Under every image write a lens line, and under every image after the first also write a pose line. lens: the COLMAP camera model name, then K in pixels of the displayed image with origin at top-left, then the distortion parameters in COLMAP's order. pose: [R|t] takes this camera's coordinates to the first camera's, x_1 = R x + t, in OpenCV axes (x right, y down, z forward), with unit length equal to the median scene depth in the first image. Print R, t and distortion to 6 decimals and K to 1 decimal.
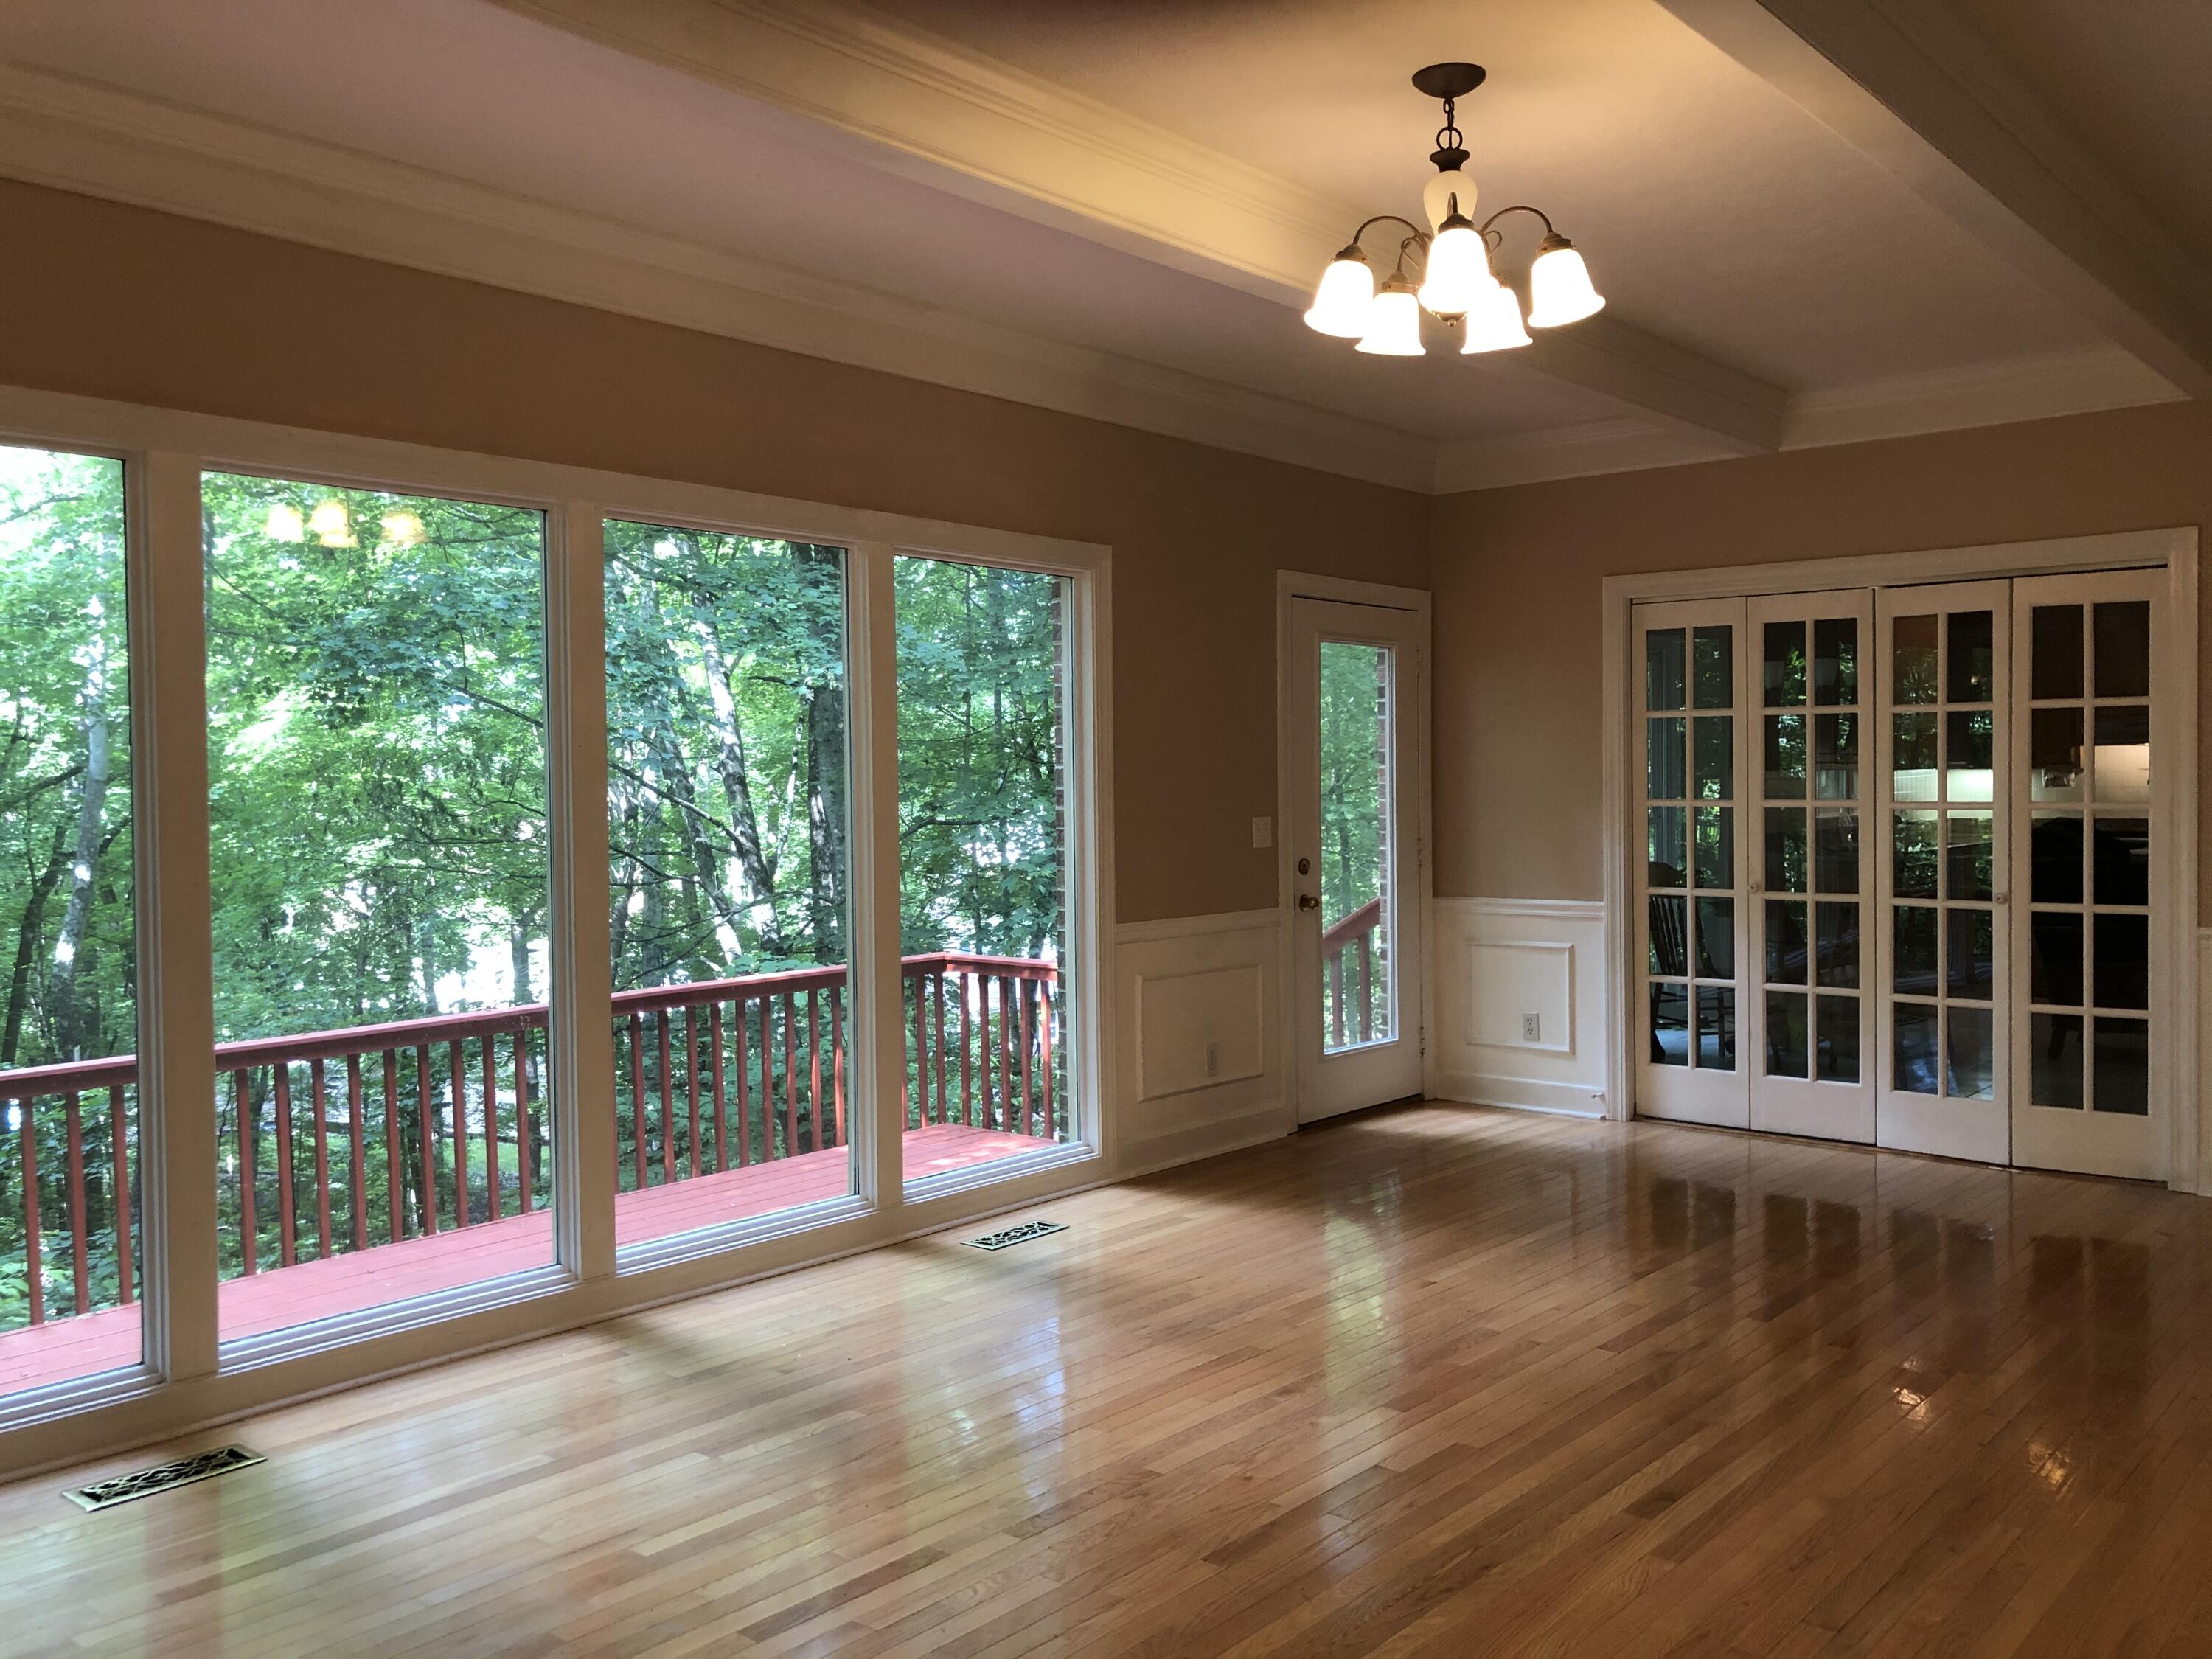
lens RADIAL K [[1833.5, 0, 1112.4], [0, 1833.5, 831.5], [0, 0, 1]] dist [0.009030, 0.000017]
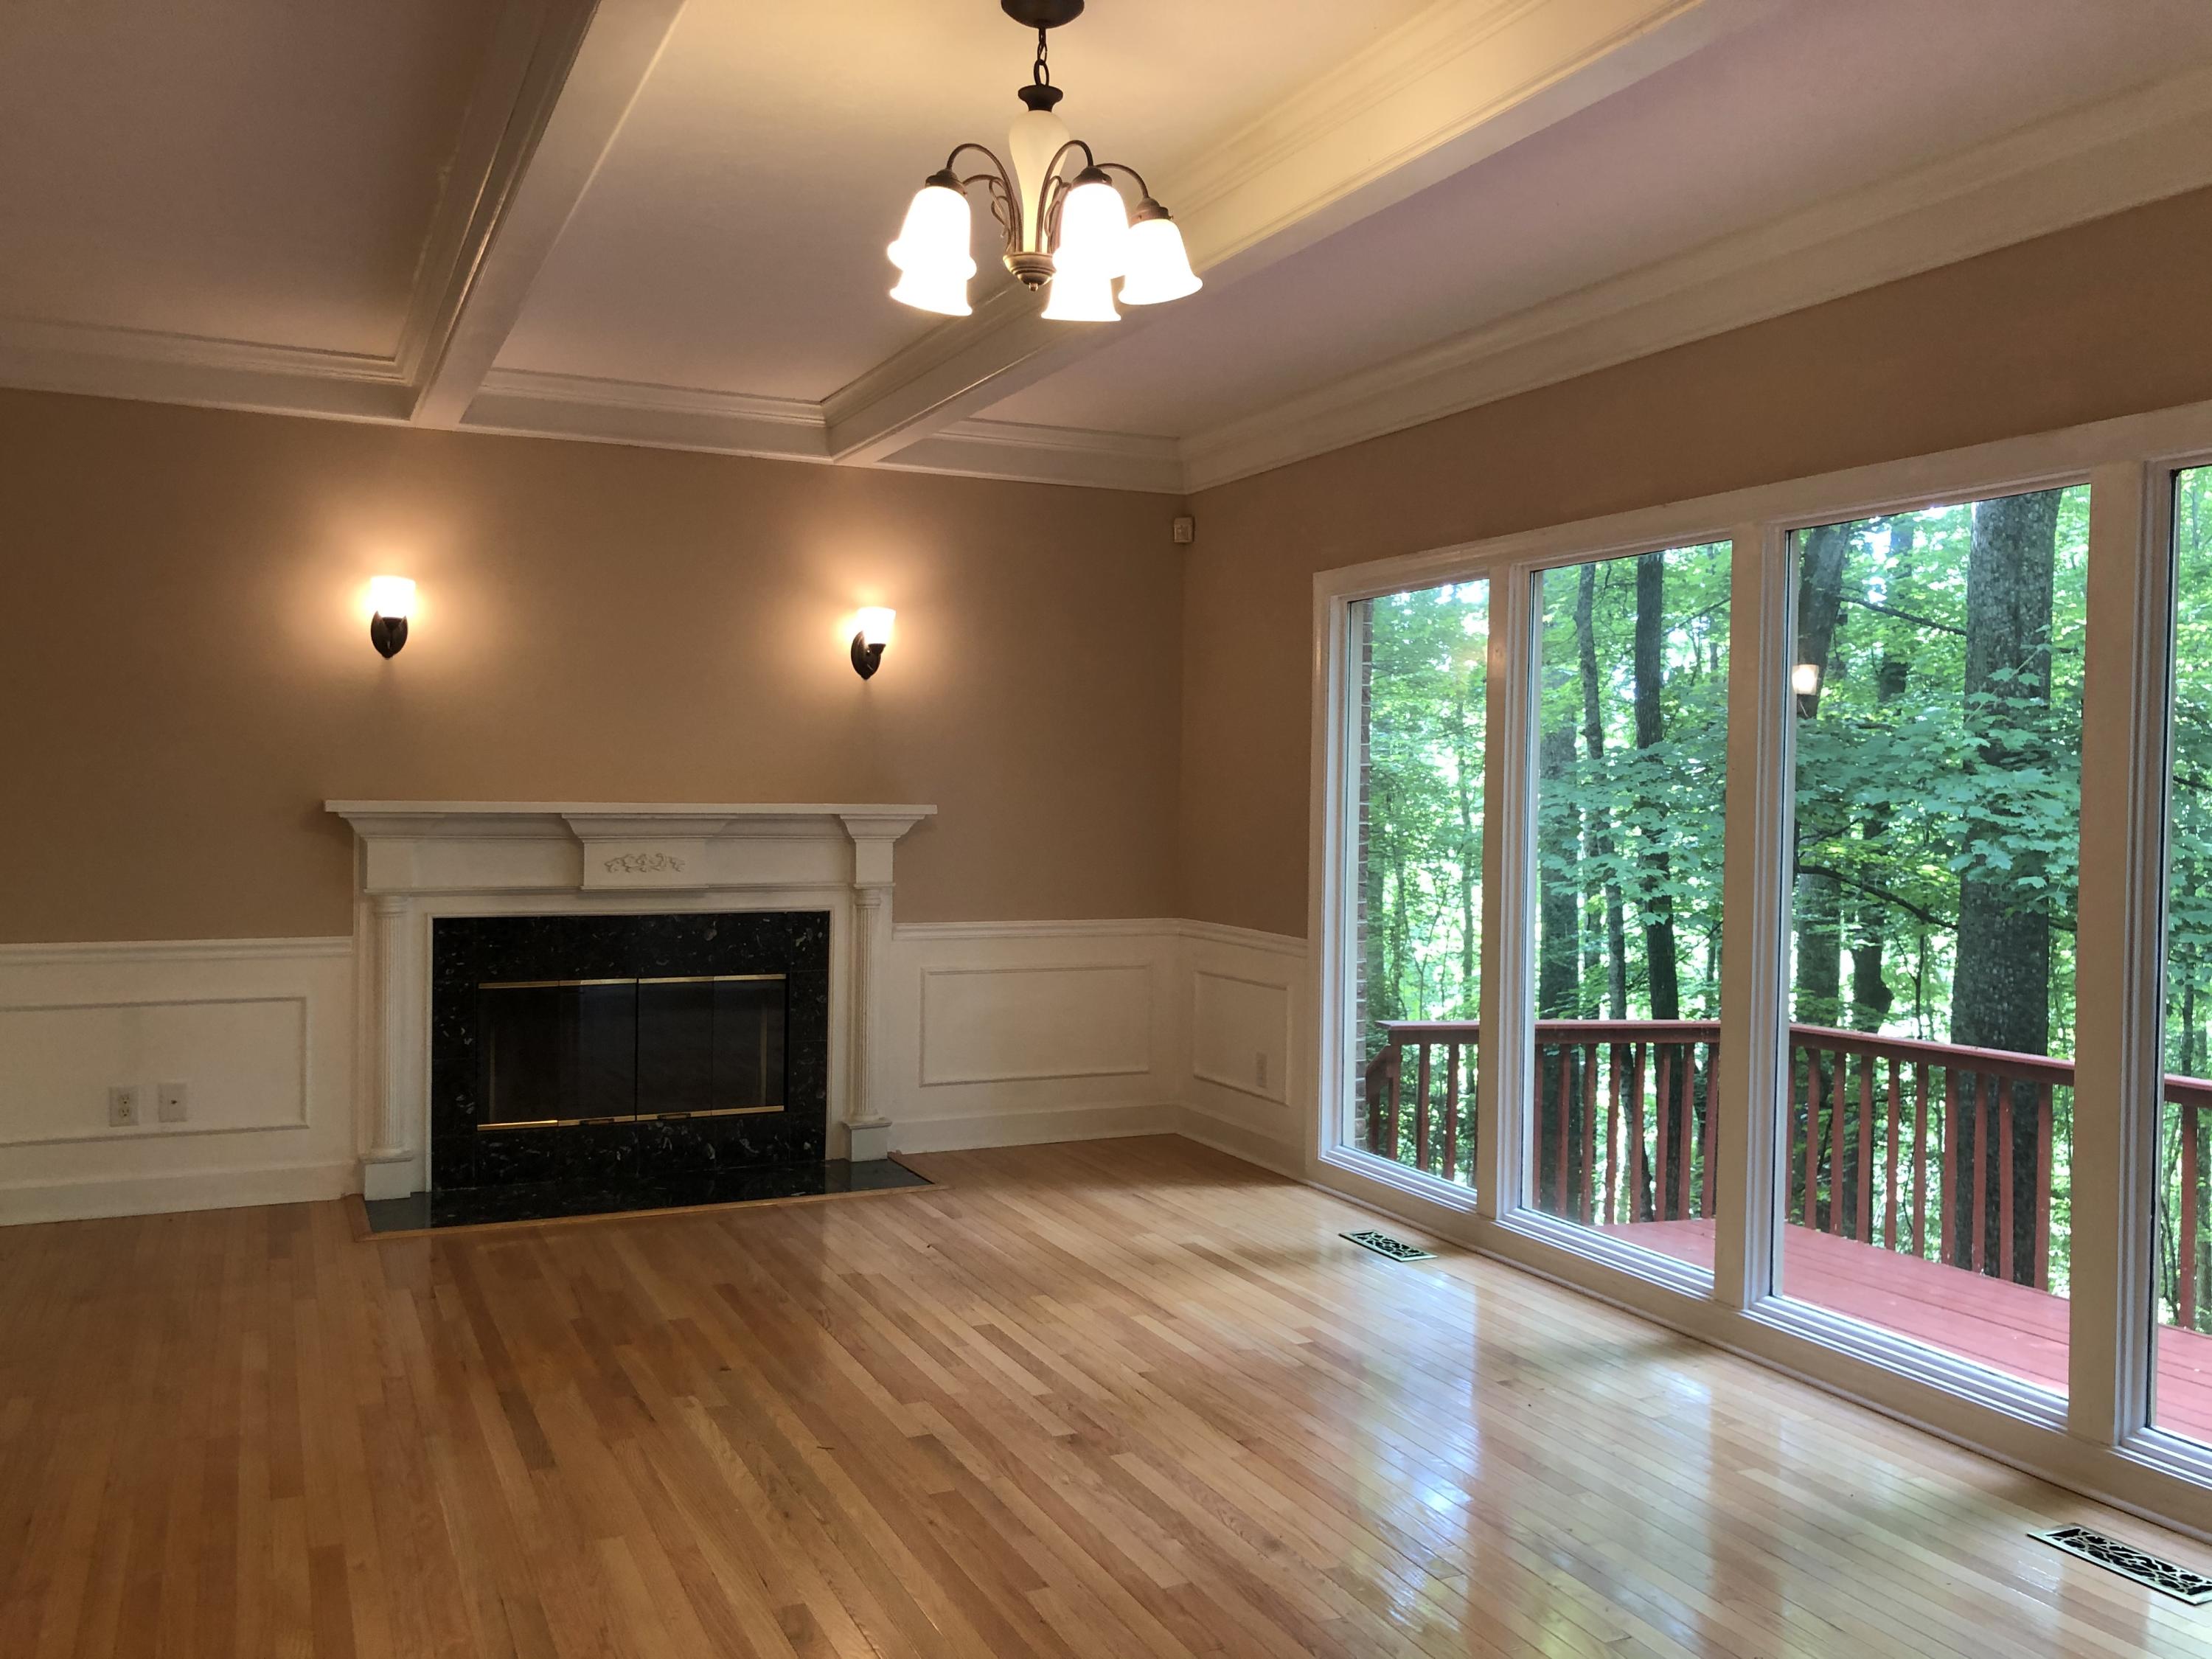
lens RADIAL K [[1833.5, 0, 1111.4], [0, 1833.5, 818.4], [0, 0, 1]] dist [0.009030, 0.000017]
pose [[-0.428317, 0.026852, -0.903229, 0.844391], [-0.027424, 0.998712, 0.042695, -0.062731], [0.903212, 0.043057, -0.427029, 1.227362]]
